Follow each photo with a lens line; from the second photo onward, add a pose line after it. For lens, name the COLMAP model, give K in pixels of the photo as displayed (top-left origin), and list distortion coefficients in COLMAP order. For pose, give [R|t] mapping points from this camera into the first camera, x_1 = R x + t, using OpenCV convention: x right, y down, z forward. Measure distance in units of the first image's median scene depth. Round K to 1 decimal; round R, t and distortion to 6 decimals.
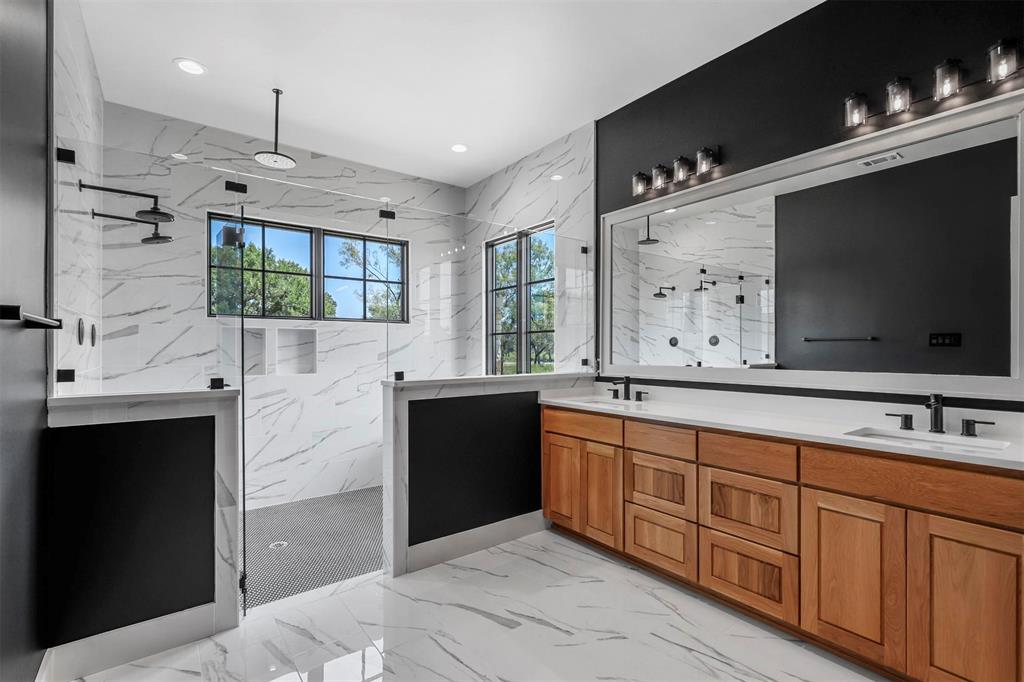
lens RADIAL K [[468.6, 0, 514.3], [0, 468.6, 345.0], [0, 0, 1]] dist [-0.001496, -0.000256]
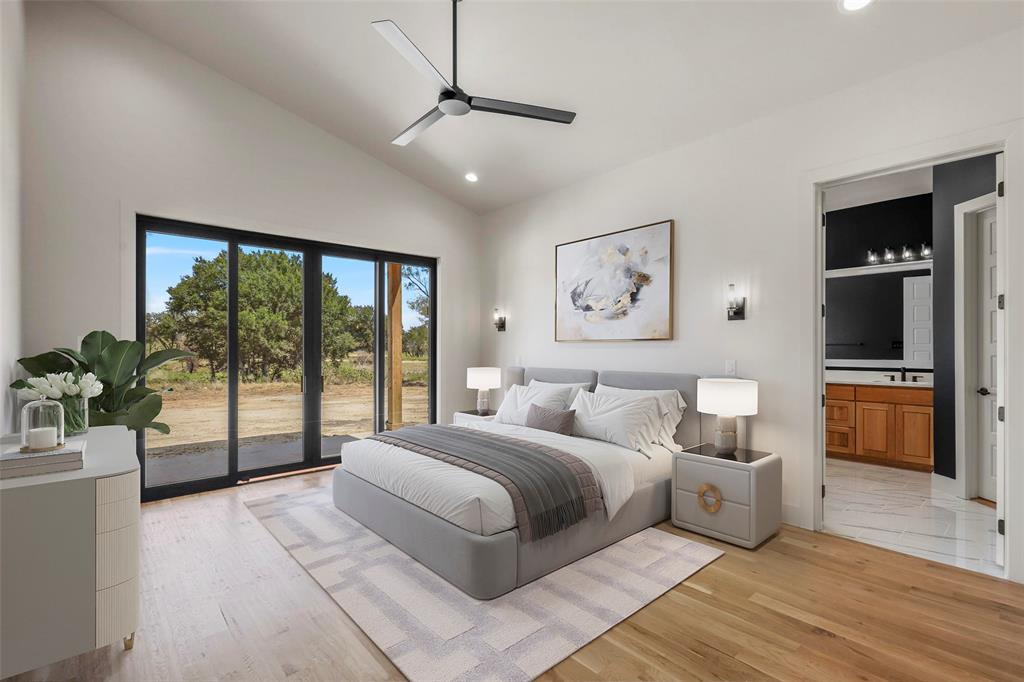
lens RADIAL K [[468.6, 0, 510.8], [0, 468.6, 345.9], [0, 0, 1]] dist [-0.001496, -0.000256]
pose [[0.997656, 0.000033, 0.068426, -1.554508], [-0.000227, 0.999996, 0.002831, -0.026731], [-0.068425, -0.002840, 0.997652, -1.551732]]
